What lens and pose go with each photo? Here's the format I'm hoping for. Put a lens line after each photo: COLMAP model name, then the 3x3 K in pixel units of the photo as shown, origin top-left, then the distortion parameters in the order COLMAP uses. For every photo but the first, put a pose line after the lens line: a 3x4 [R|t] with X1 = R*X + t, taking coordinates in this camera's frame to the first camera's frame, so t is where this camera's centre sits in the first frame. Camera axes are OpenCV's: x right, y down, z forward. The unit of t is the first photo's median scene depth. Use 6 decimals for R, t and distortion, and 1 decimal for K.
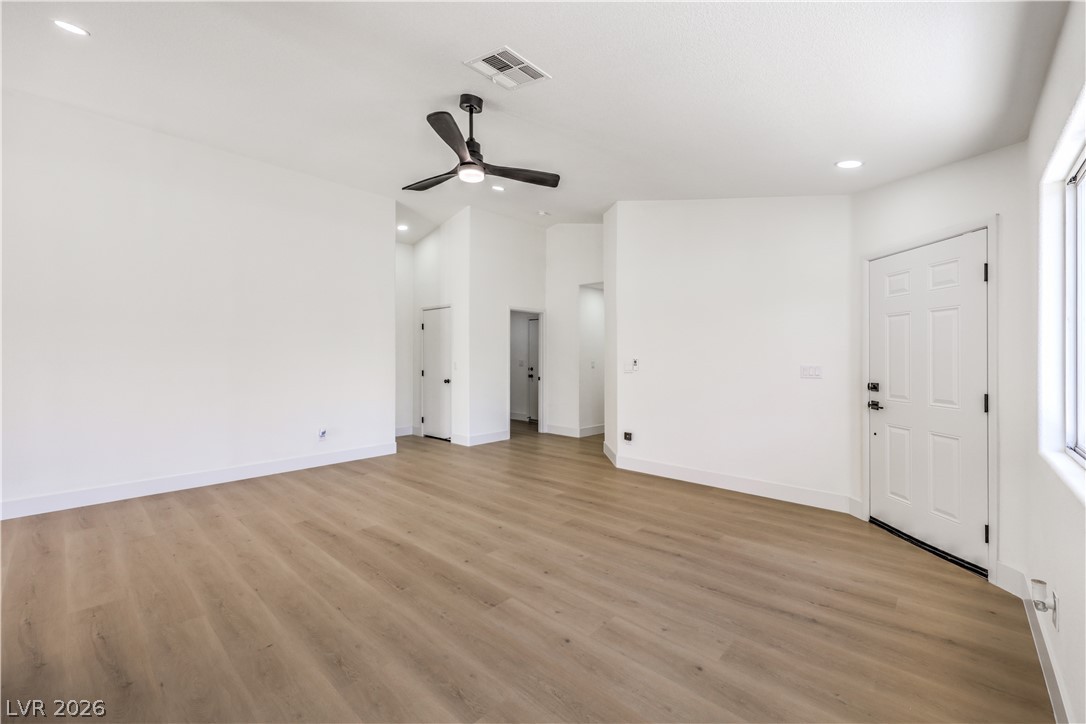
lens RADIAL K [[445.6, 0, 545.8], [0, 445.6, 358.2], [0, 0, 1]] dist [-0.001166, 0.000354]
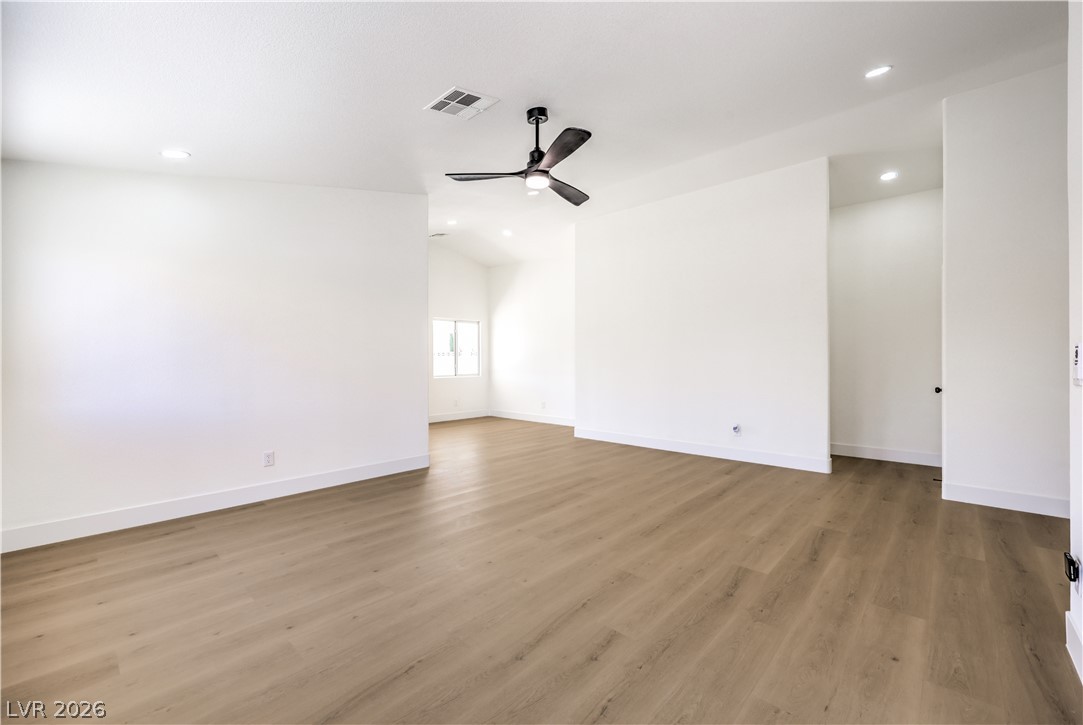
lens RADIAL K [[444.4, 0, 563.1], [0, 444.4, 364.9], [0, 0, 1]] dist [-0.001166, 0.000354]
pose [[0.016436, 0.006285, -0.999845, 0.780558], [0.001914, 0.999978, 0.006318, 0.020596], [0.999863, -0.002018, 0.016424, 0.890048]]
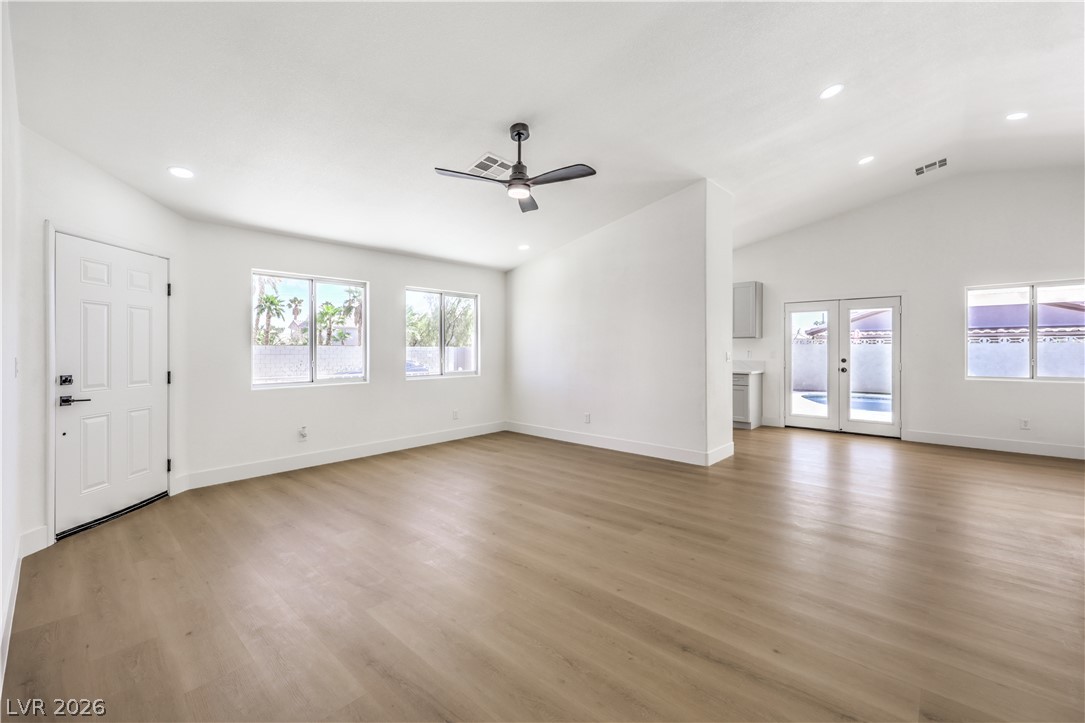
lens RADIAL K [[445.2, 0, 538.0], [0, 445.2, 350.0], [0, 0, 1]] dist [-0.001166, 0.000354]
pose [[-0.999960, -0.002605, 0.008564, -0.191332], [-0.002597, 0.999996, 0.000935, 0.003097], [-0.008566, 0.000913, -0.999963, 1.862603]]
